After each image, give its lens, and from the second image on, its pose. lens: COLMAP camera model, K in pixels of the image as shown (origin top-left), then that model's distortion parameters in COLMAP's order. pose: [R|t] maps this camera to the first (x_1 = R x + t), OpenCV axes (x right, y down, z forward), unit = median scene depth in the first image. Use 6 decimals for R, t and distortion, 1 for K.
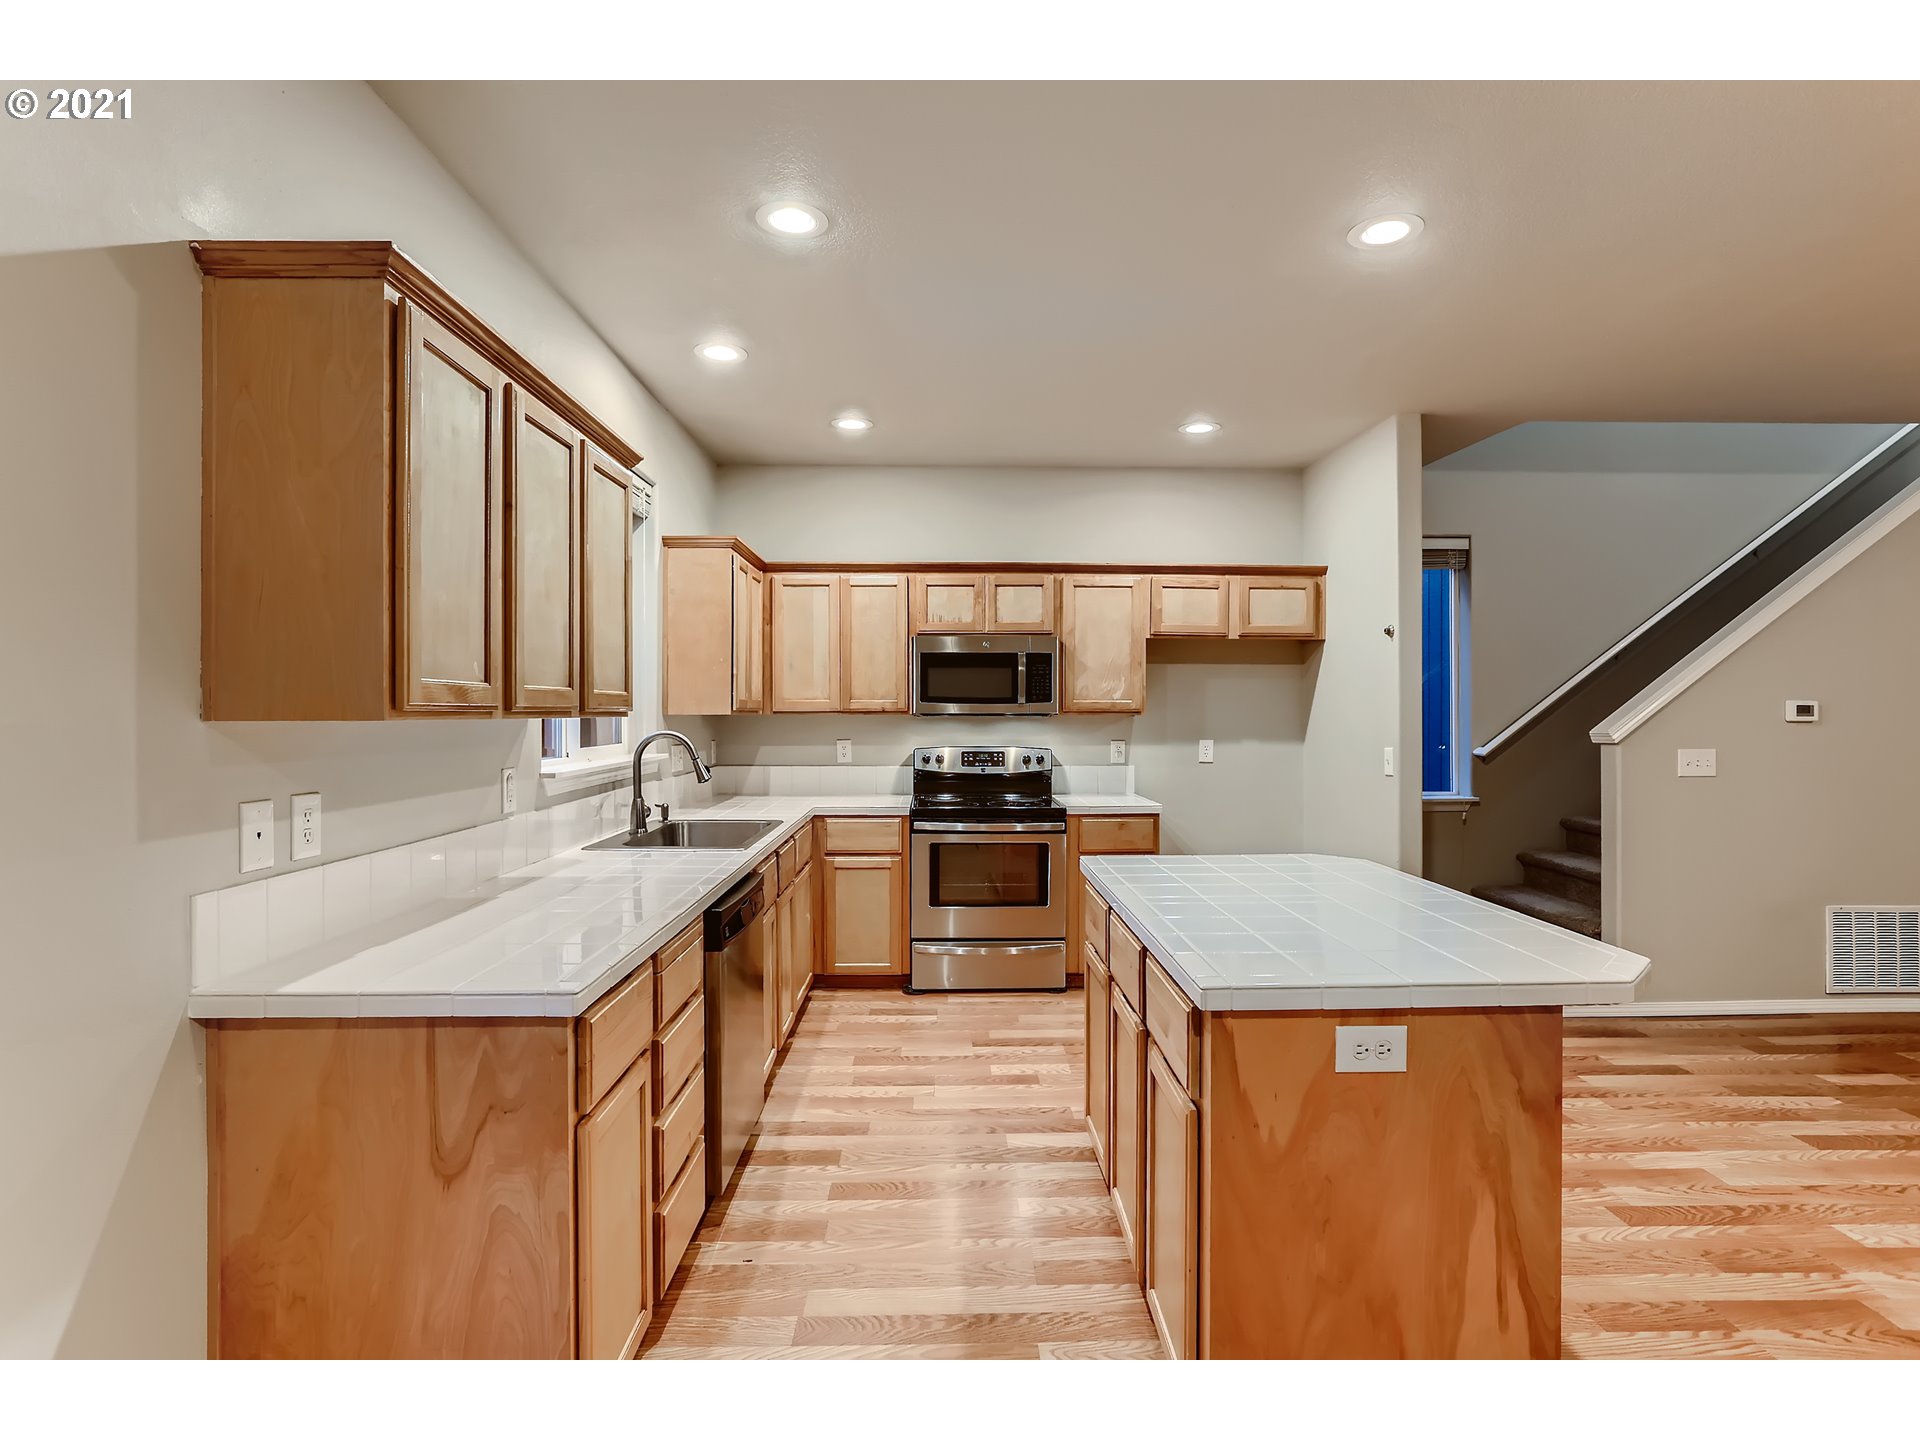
lens RADIAL K [[948.1, 0, 958.3], [0, 948.1, 714.4], [0, 0, 1]] dist [-0.047295, 0.027219]
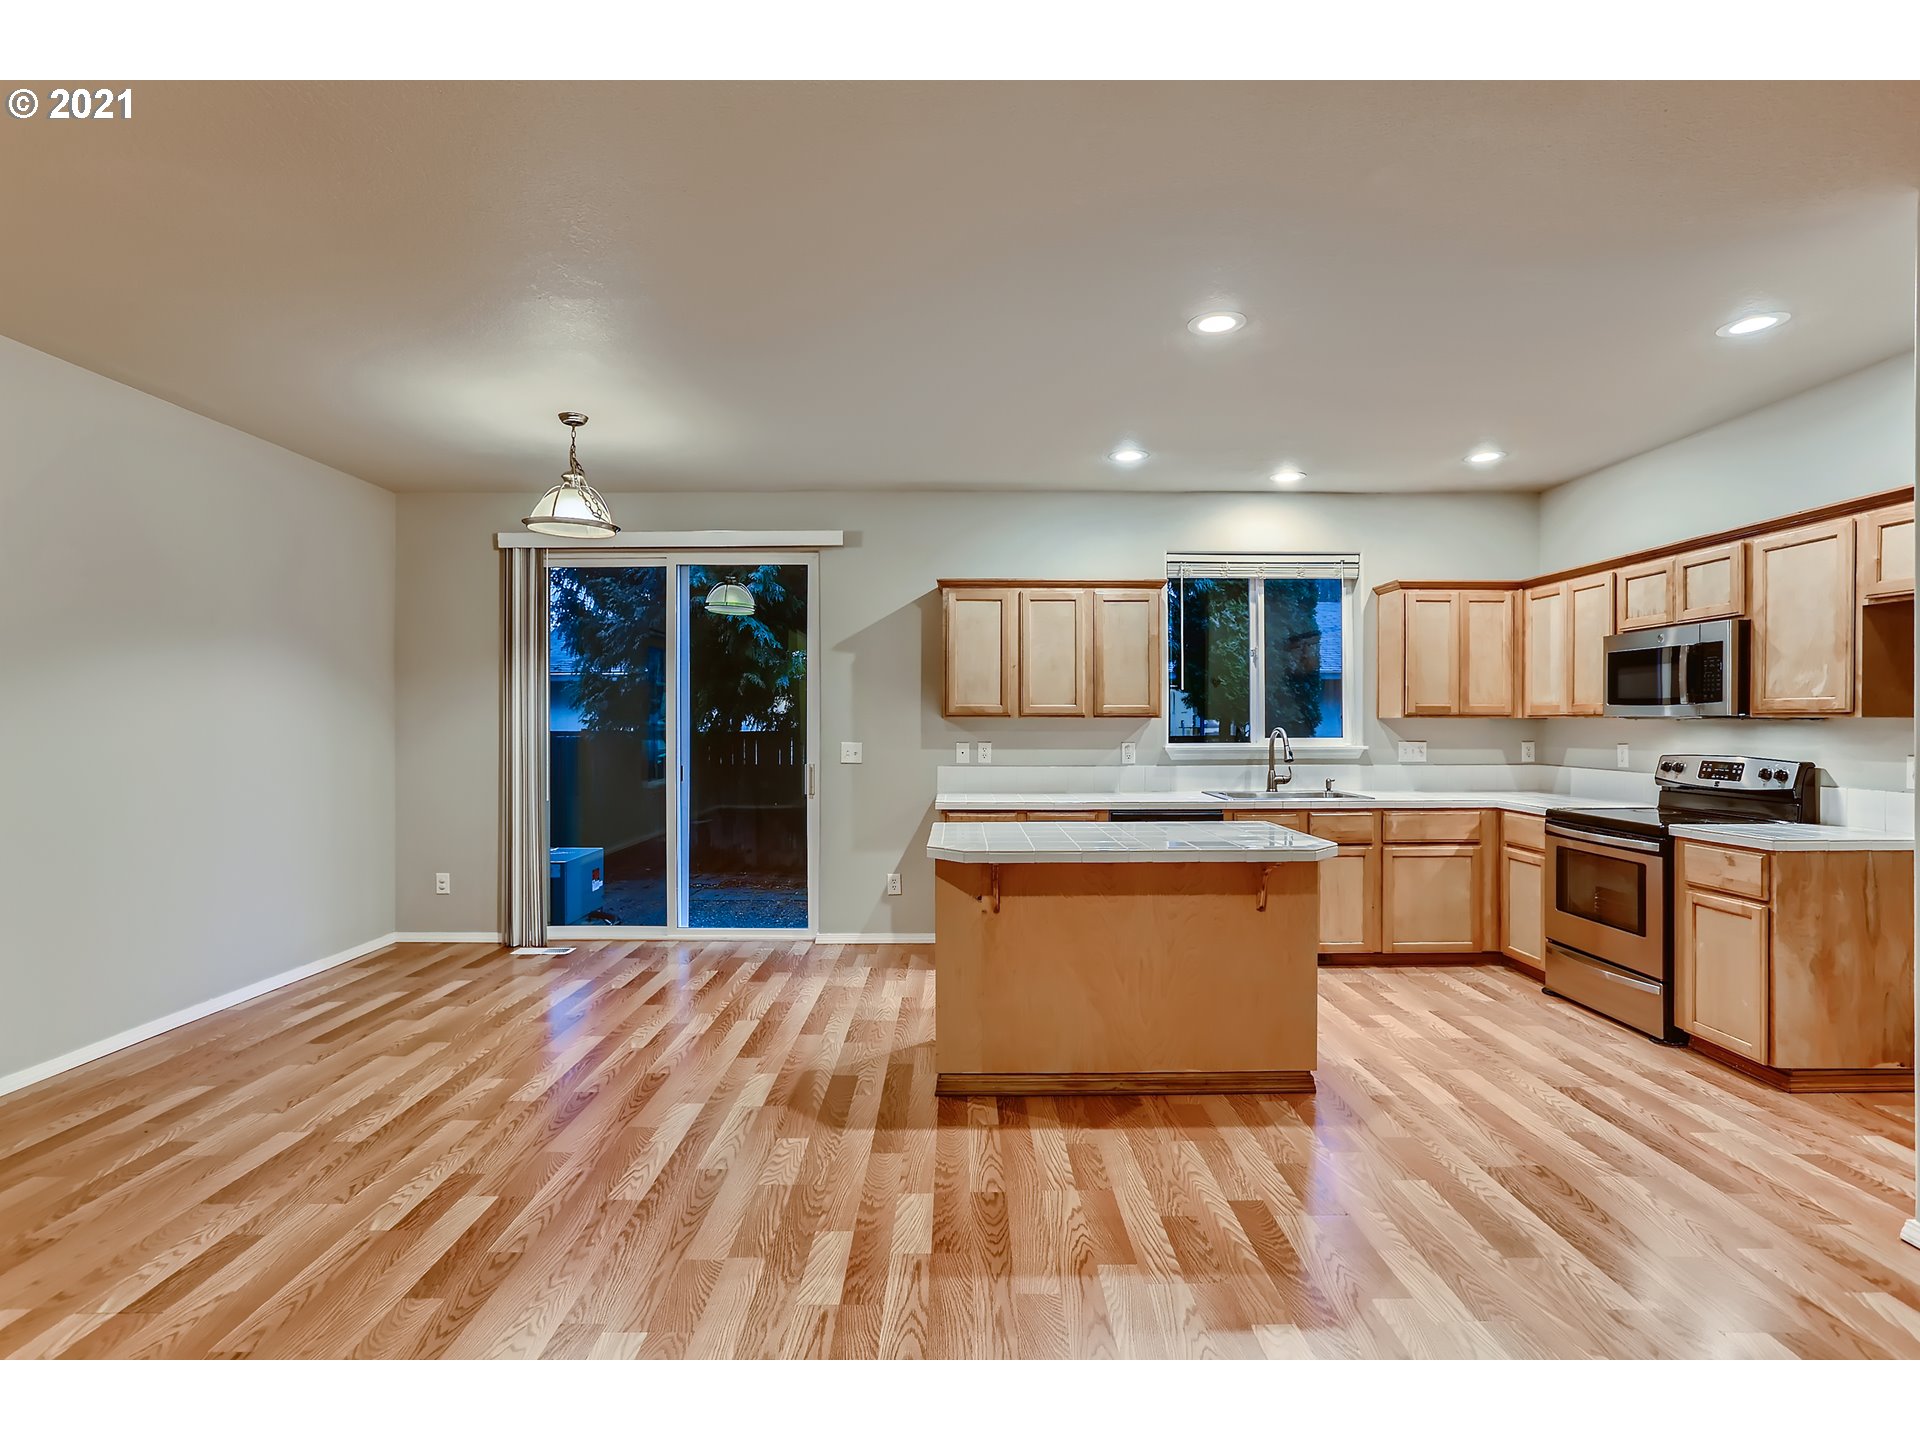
lens RADIAL K [[932.7, 0, 960.0], [0, 932.7, 720.0], [0, 0, 1]] dist [-0.041762, 0.026017]
pose [[-0.018014, -0.001796, -0.999836, 0.902284], [-0.003372, 0.999993, -0.001735, 0.006504], [0.999832, 0.003341, -0.018020, 0.366061]]
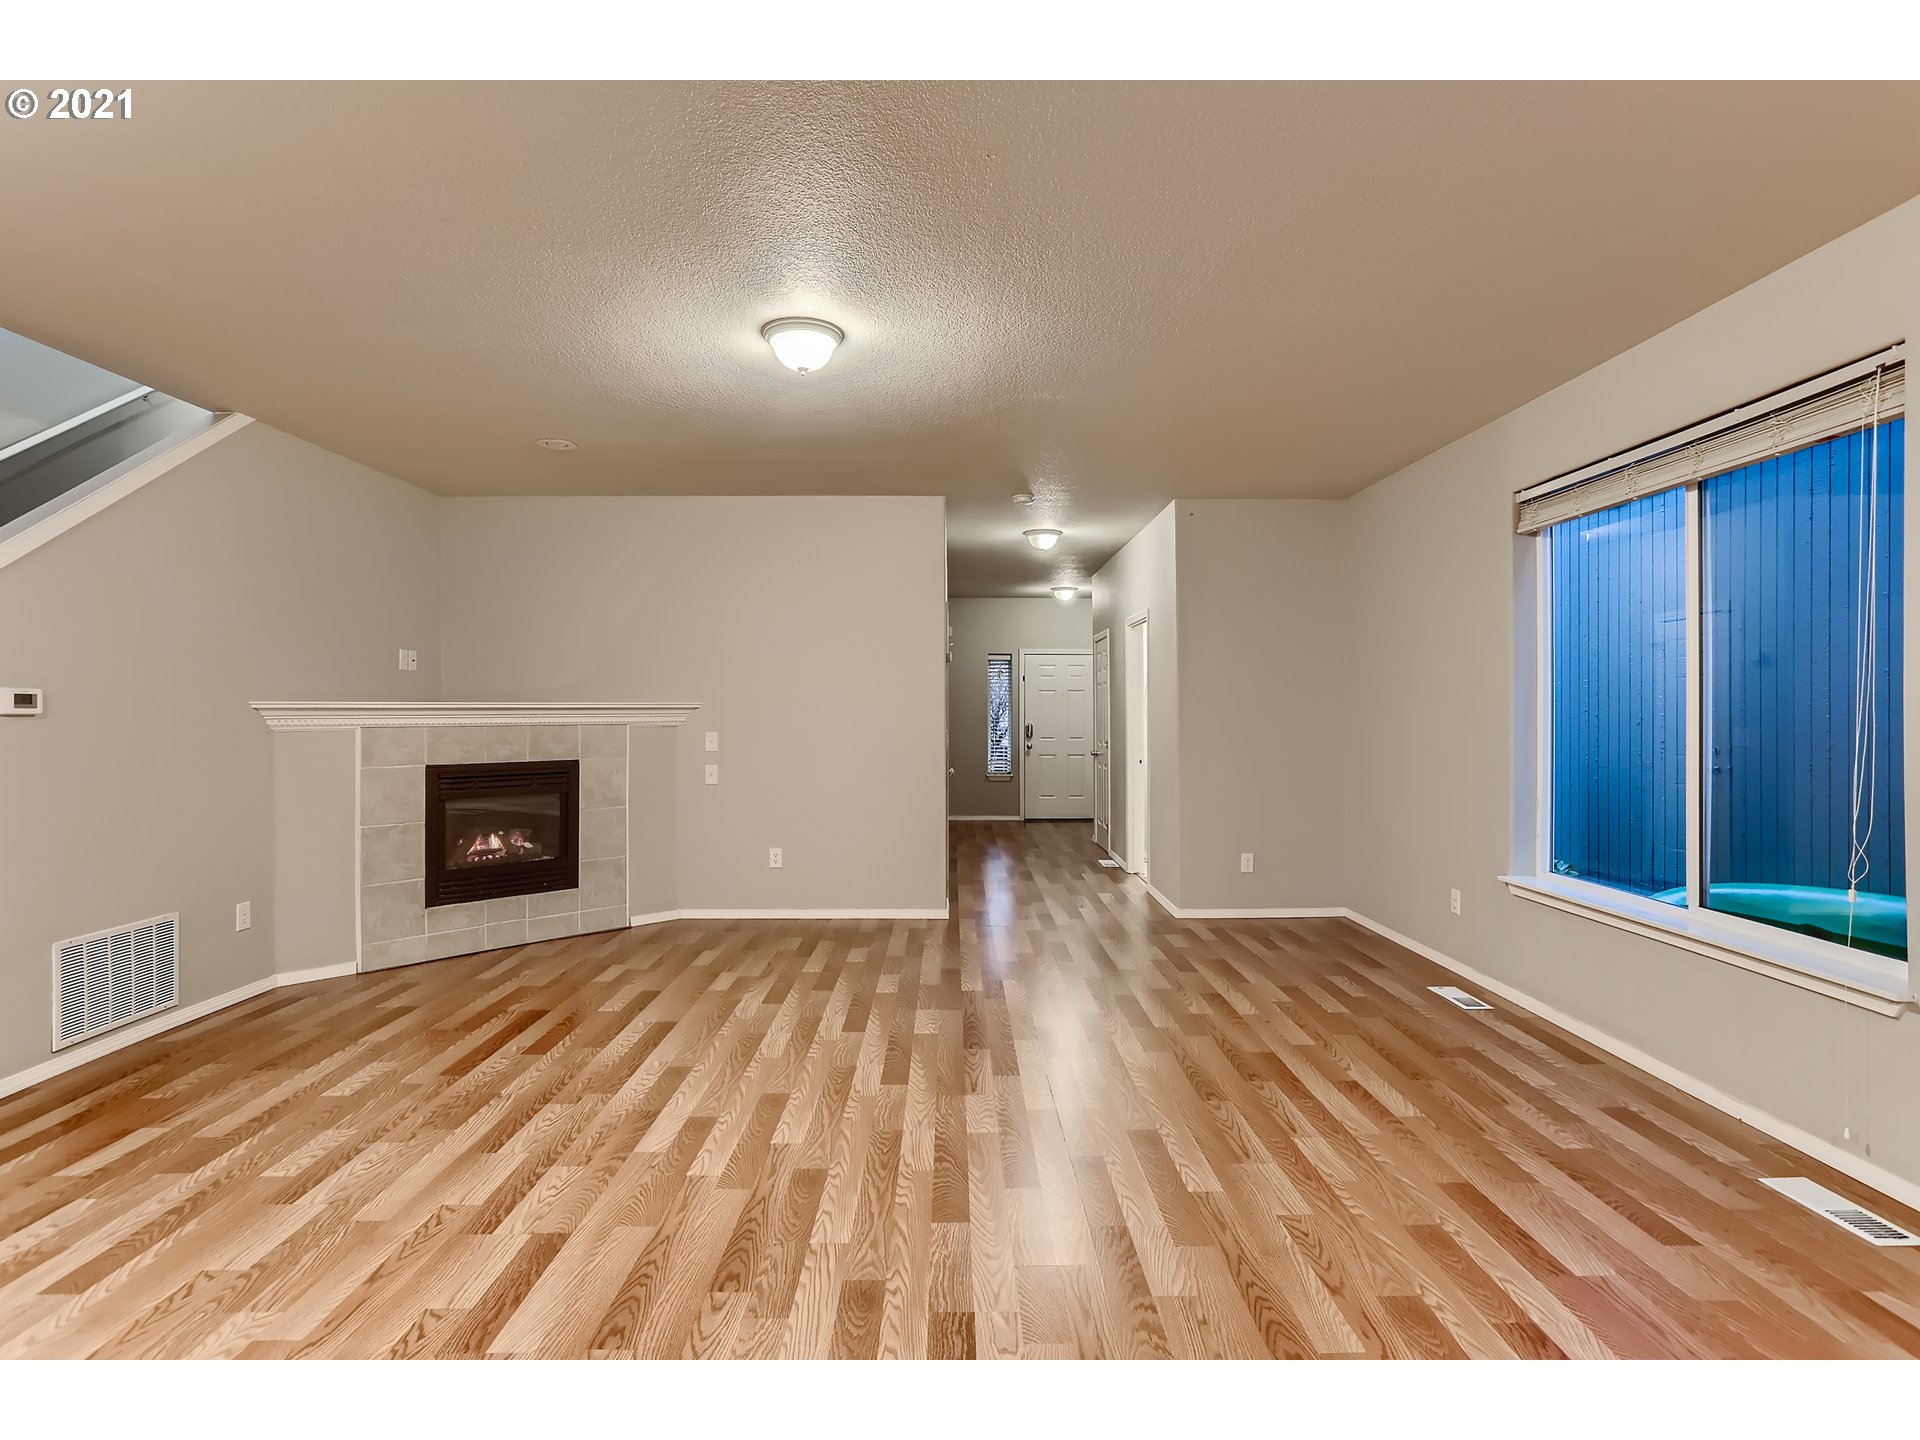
lens RADIAL K [[940.7, 0, 953.9], [0, 940.7, 713.8], [0, 0, 1]] dist [-0.030733, 0.020505]
pose [[0.013361, -0.001381, 0.999910, 0.119907], [0.004407, 0.999989, 0.001322, 0.007944], [-0.999901, 0.004389, 0.013367, 0.180017]]
